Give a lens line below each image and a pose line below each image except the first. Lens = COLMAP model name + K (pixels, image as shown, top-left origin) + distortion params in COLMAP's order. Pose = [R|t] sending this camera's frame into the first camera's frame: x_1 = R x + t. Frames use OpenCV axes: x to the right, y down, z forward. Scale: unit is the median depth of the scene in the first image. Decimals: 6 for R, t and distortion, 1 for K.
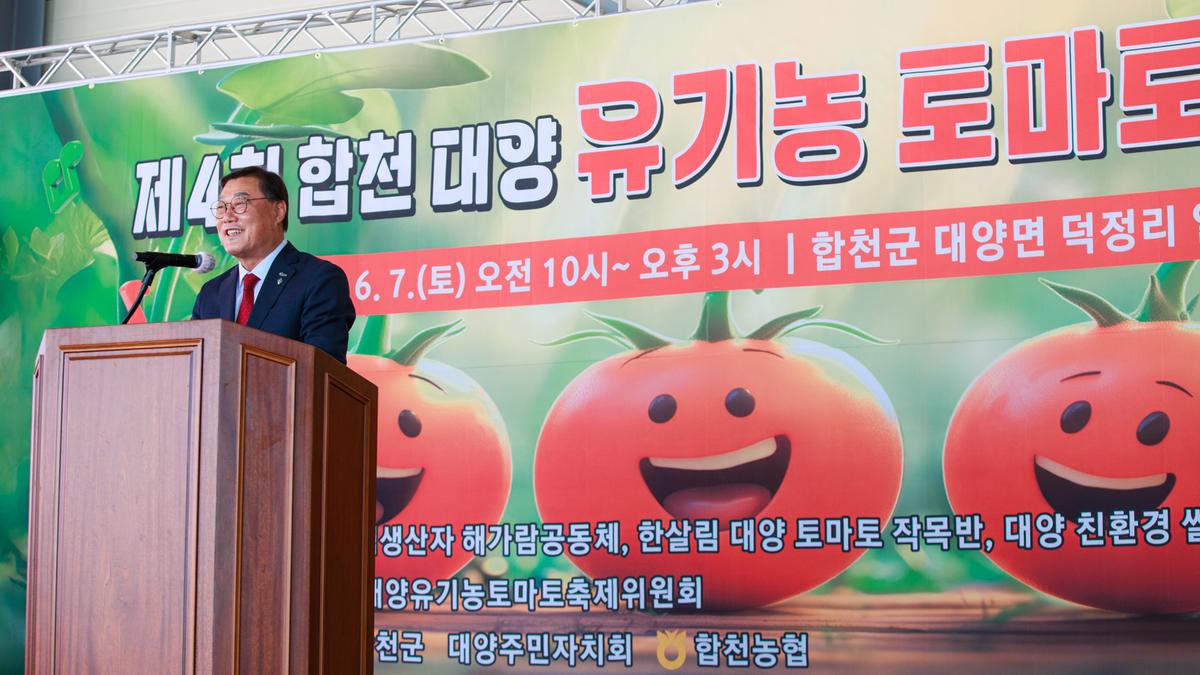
lens RADIAL K [[2693.0, 0, 598.7], [0, 2693.0, 239.3], [0, 0, 1]] dist [-0.300155, -0.057968]
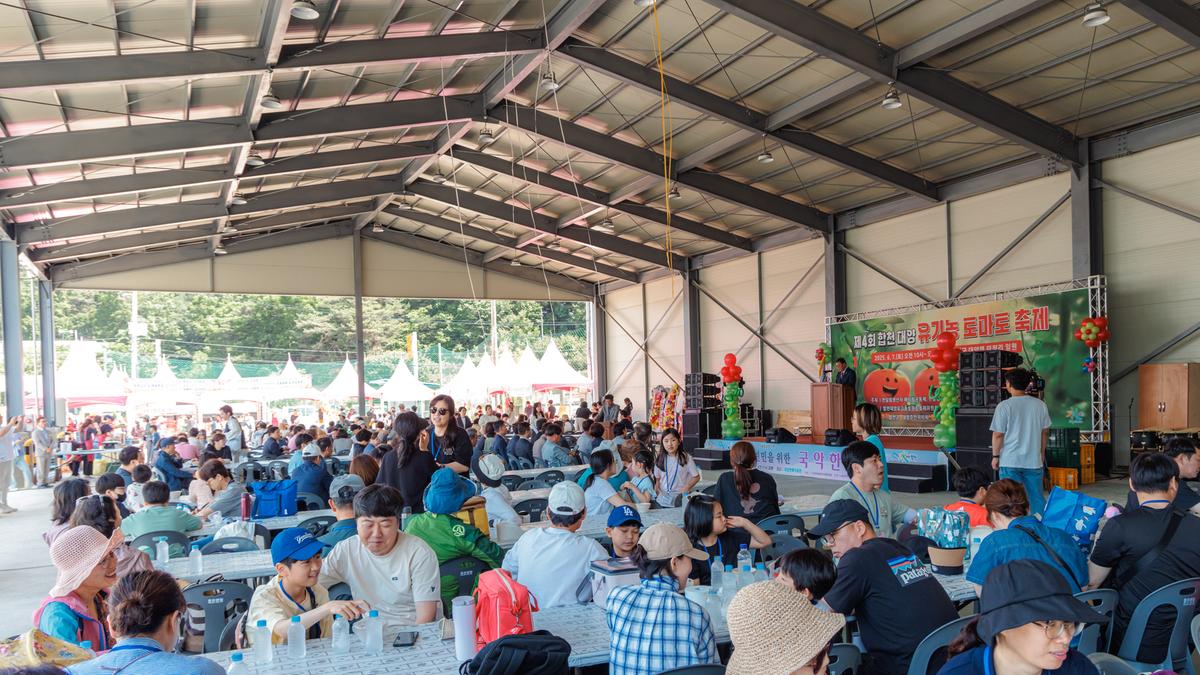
lens RADIAL K [[920.9, 0, 601.2], [0, 920.9, 412.4], [0, 0, 1]] dist [-0.000672, -0.003555]
pose [[0.814204, -0.029229, -0.579843, 0.606964], [0.127675, 0.983297, 0.129713, -0.220497], [0.566366, -0.179644, 0.804336, -1.086741]]
